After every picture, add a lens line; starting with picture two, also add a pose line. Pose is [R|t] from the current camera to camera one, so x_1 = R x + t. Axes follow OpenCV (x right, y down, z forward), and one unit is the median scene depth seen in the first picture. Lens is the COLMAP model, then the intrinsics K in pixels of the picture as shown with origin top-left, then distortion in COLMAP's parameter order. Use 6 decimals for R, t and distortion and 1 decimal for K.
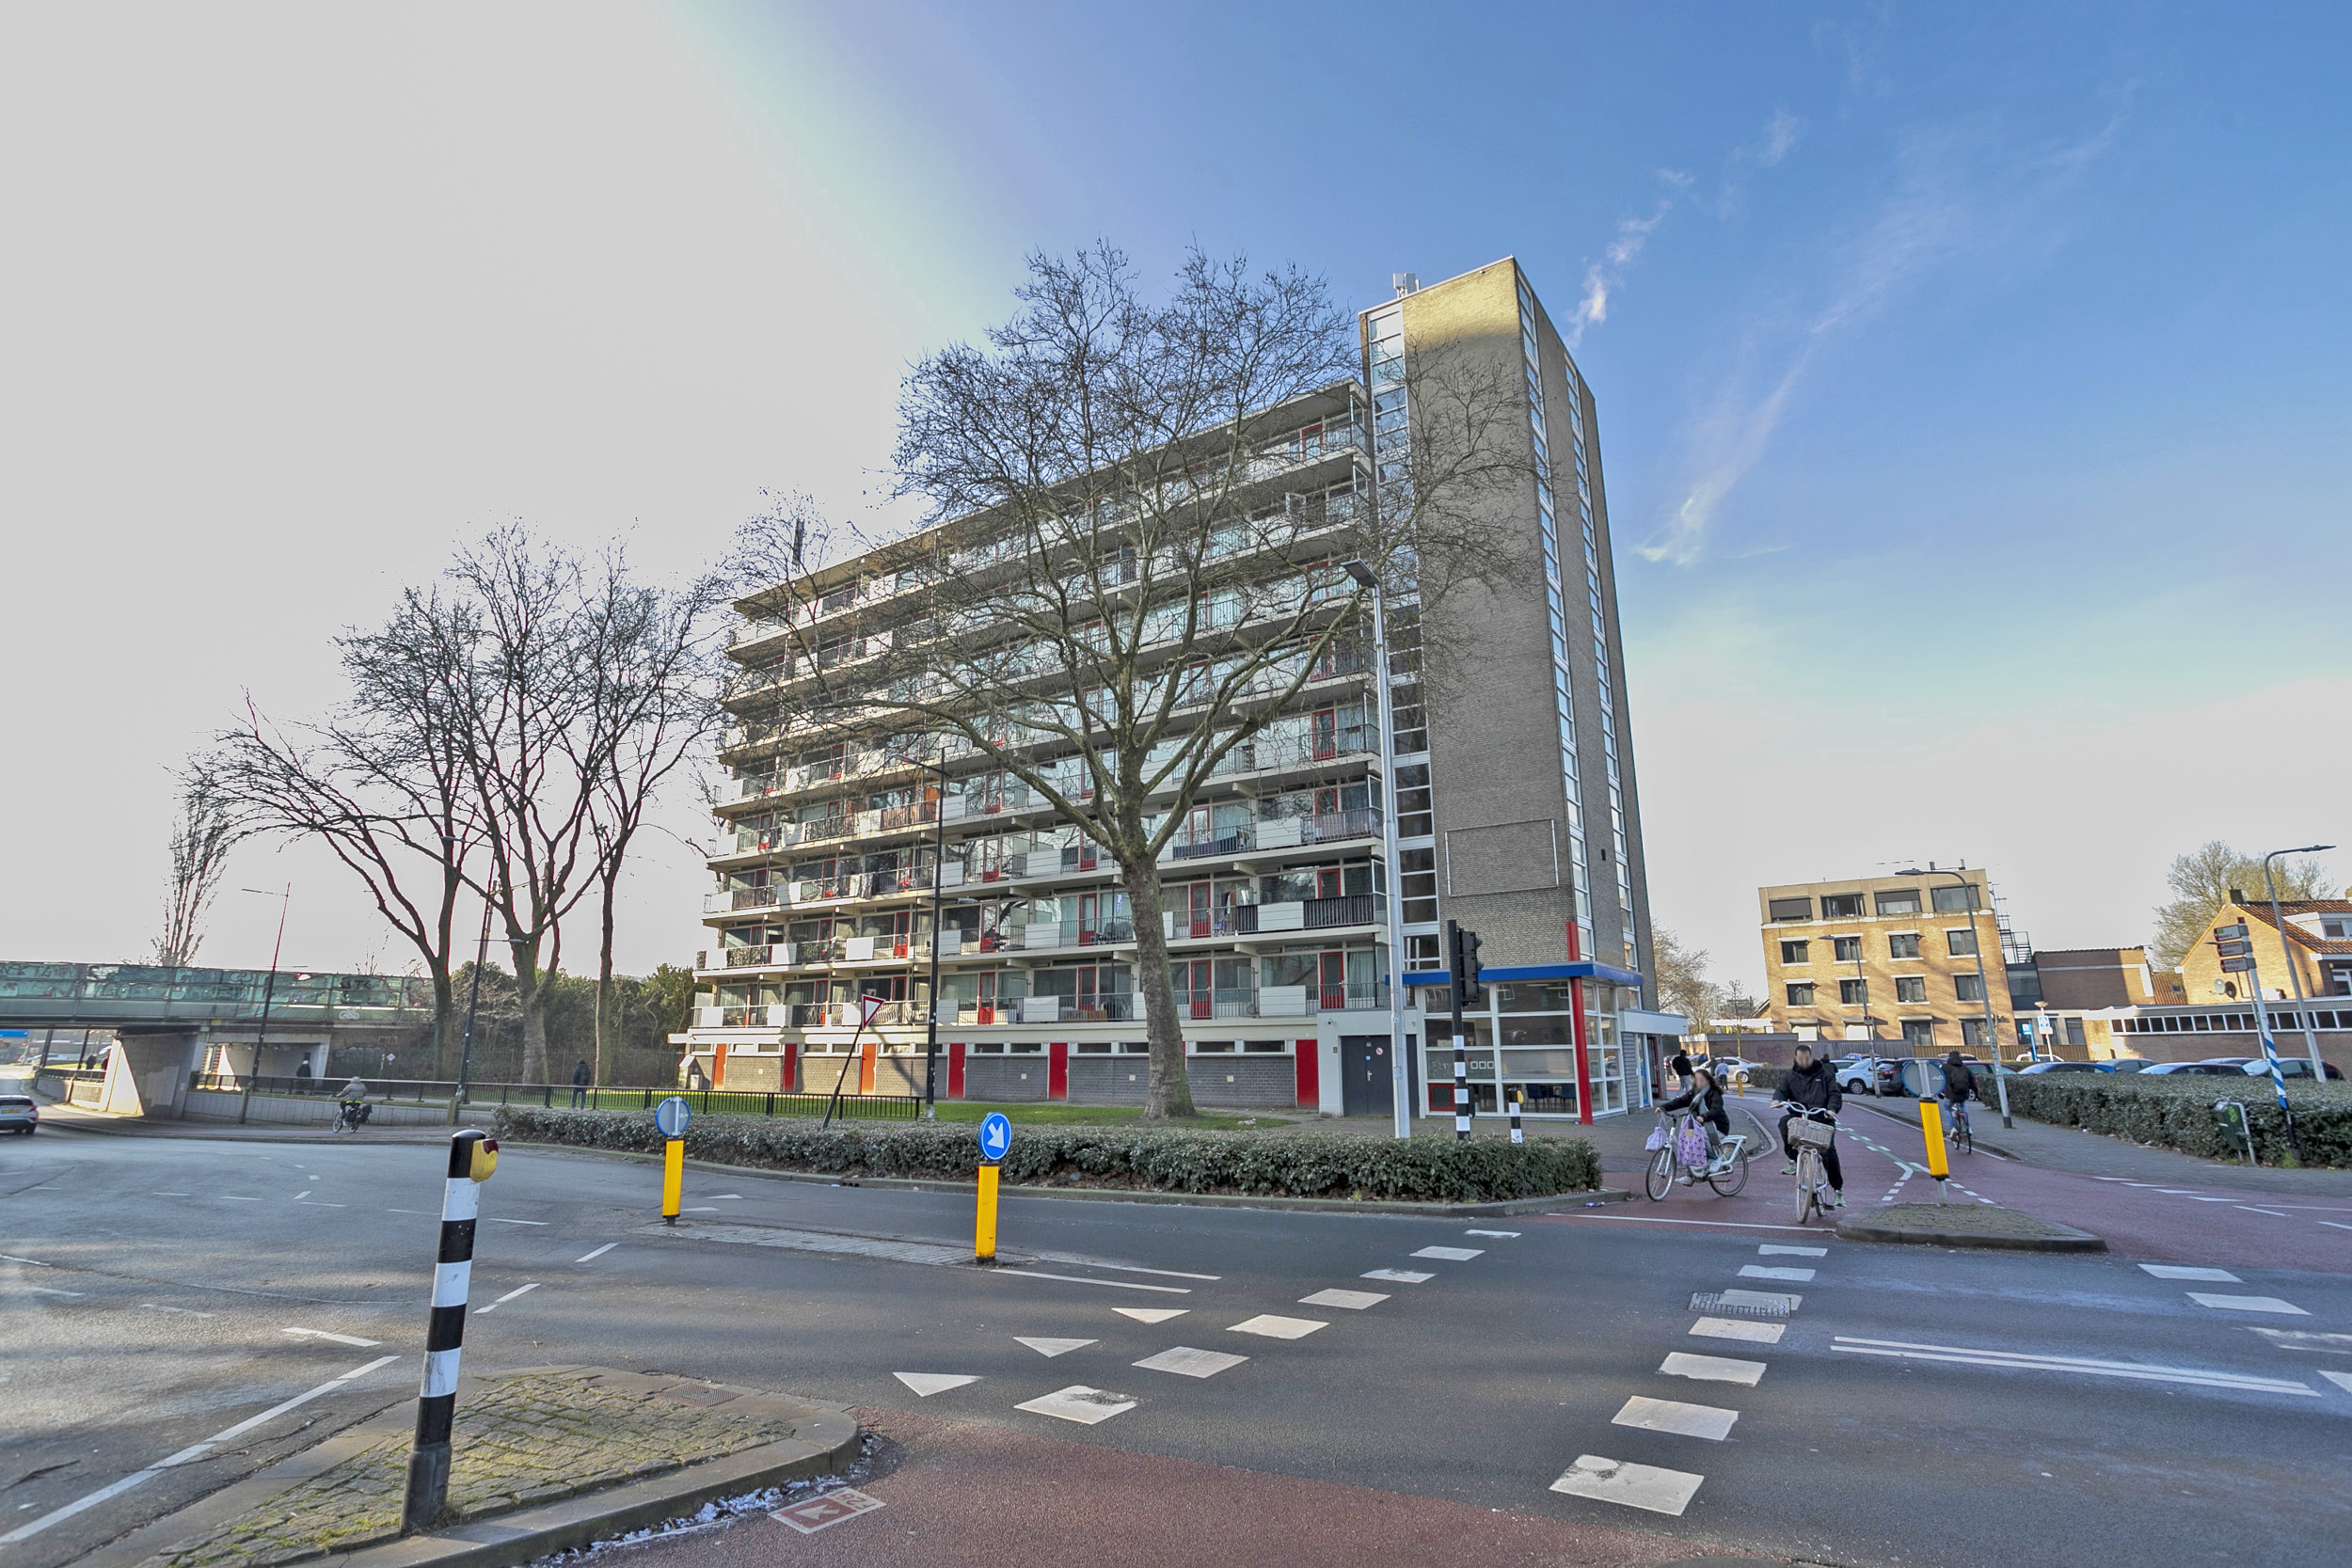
lens RADIAL K [[1159.7, 0, 1171.0], [0, 1159.7, 777.7], [0, 0, 1]] dist [-0.005170, 0.005033]
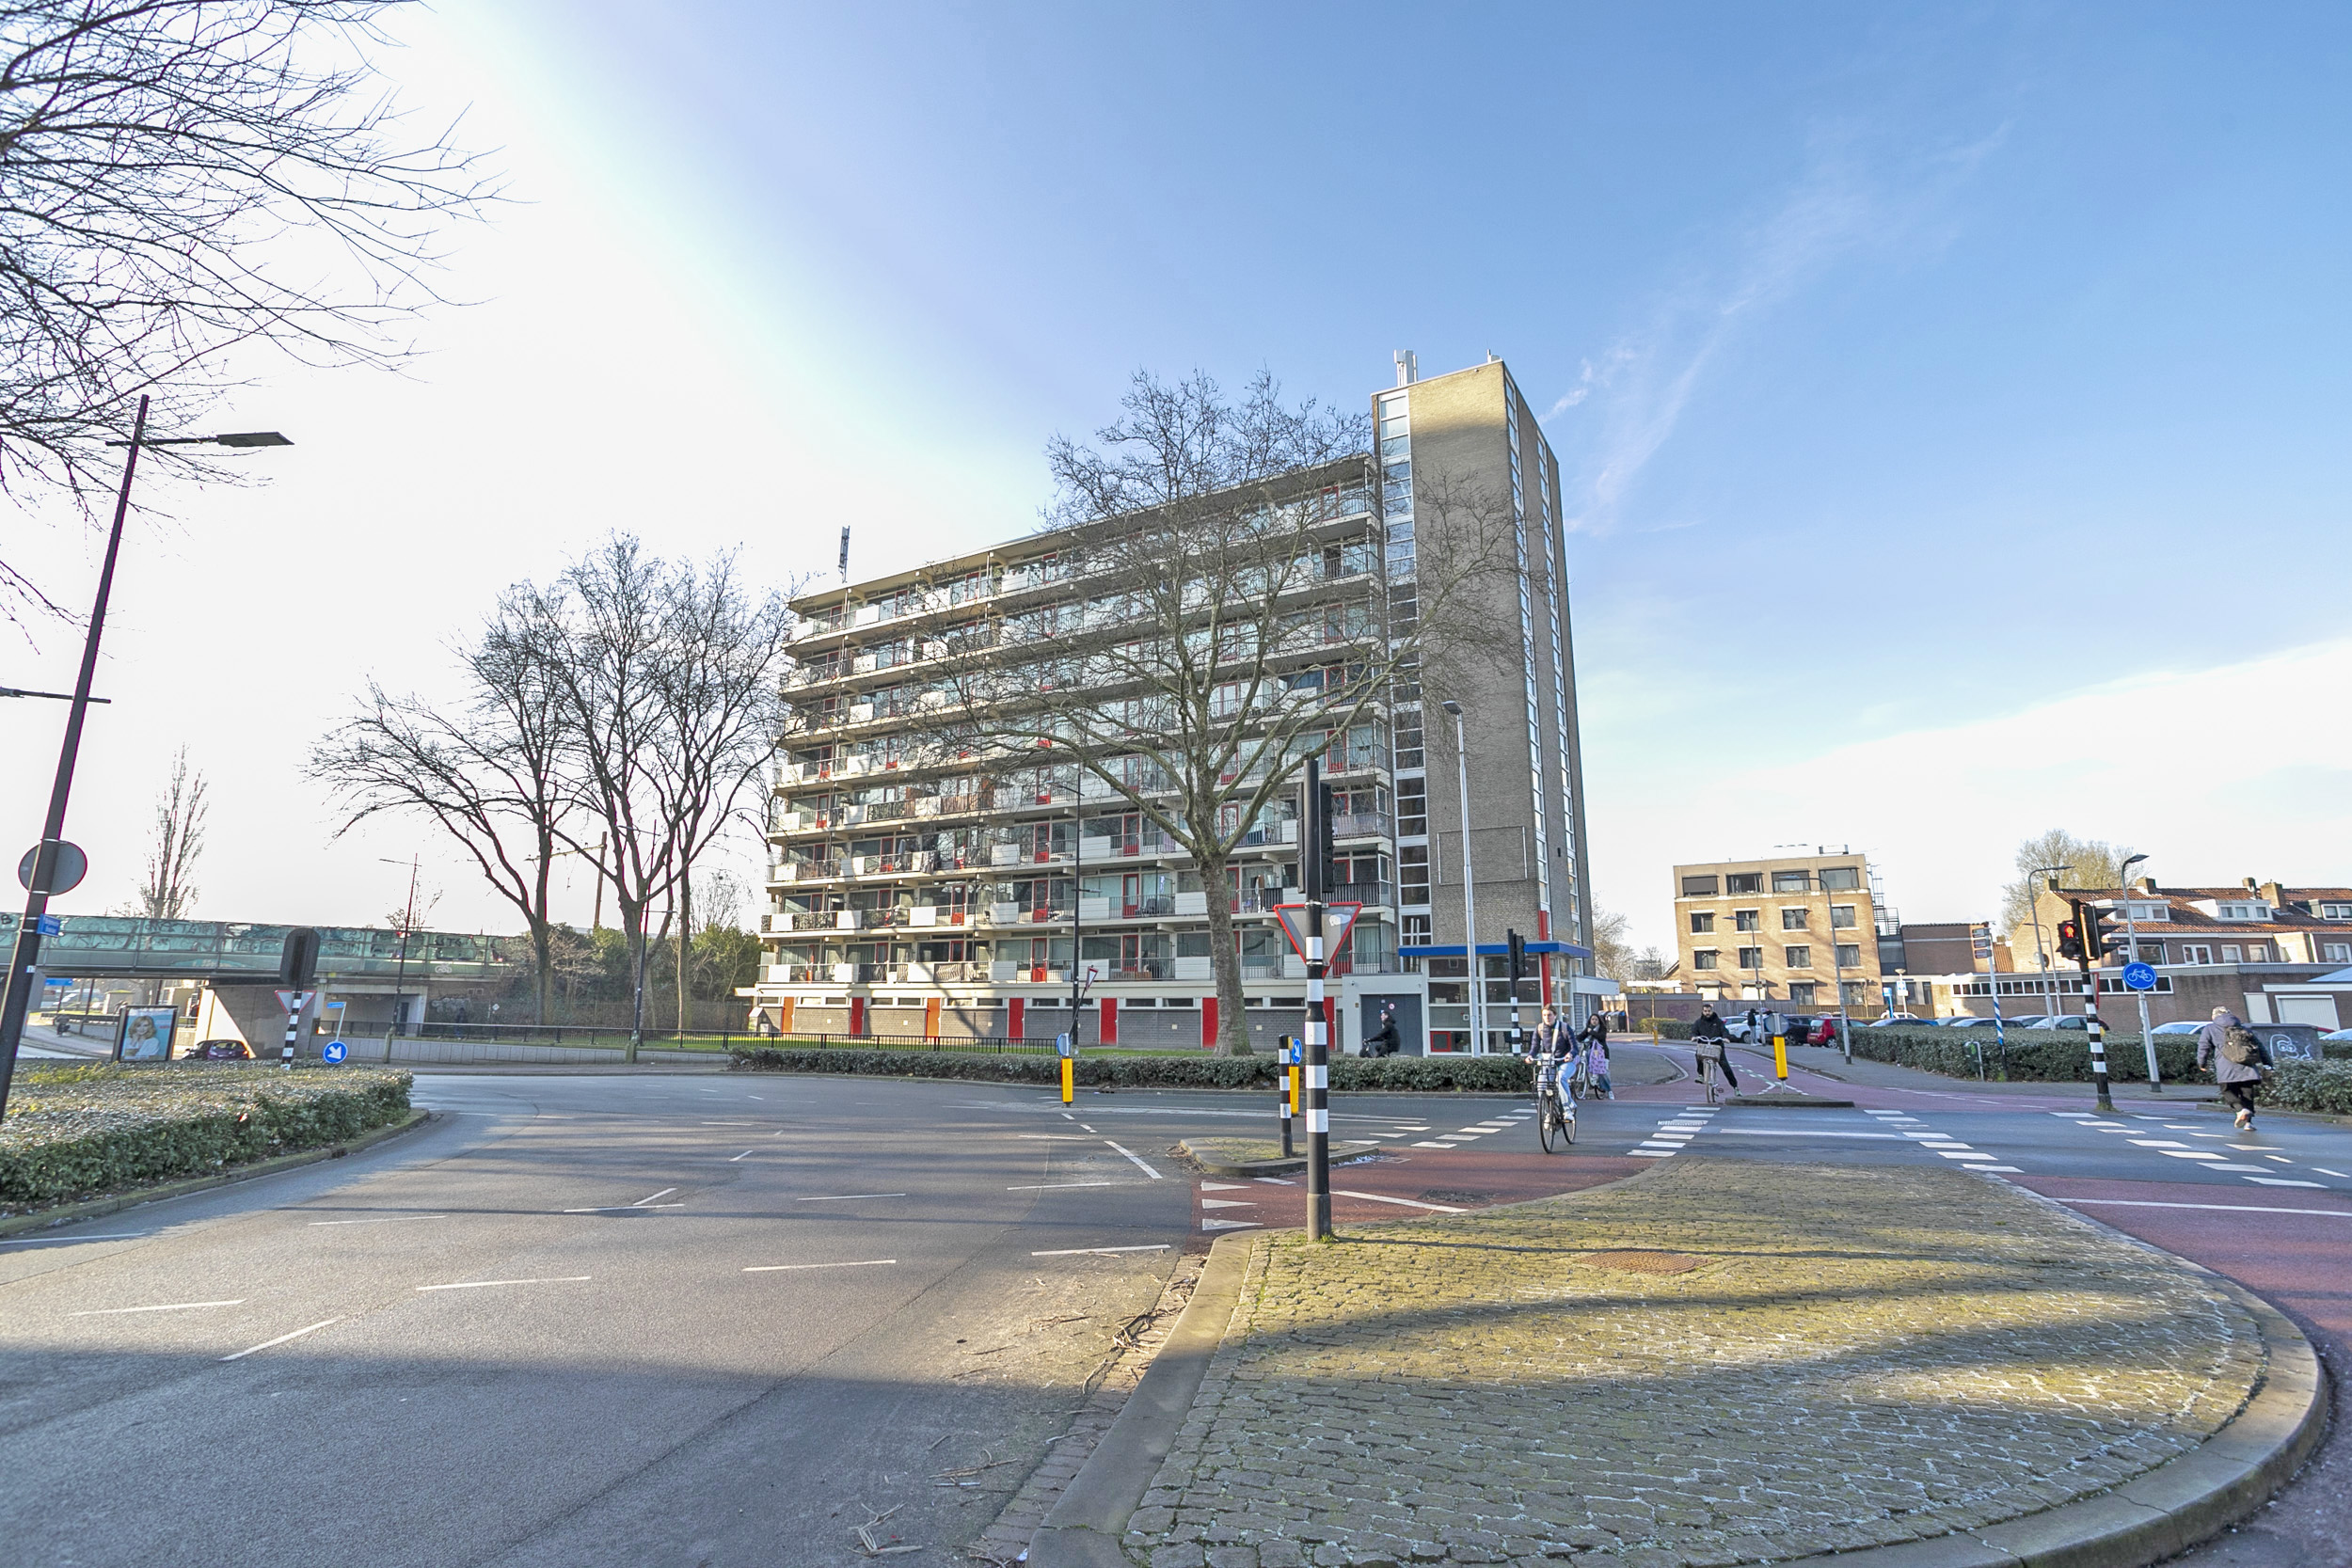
lens RADIAL K [[1159.7, 0, 1177.8], [0, 1159.7, 776.9], [0, 0, 1]] dist [-0.005170, 0.005033]
pose [[0.997616, 0.018963, 0.066349, -0.097163], [-0.021371, 0.999131, 0.035773, -0.040130], [-0.065613, -0.037106, 0.997155, -0.173010]]
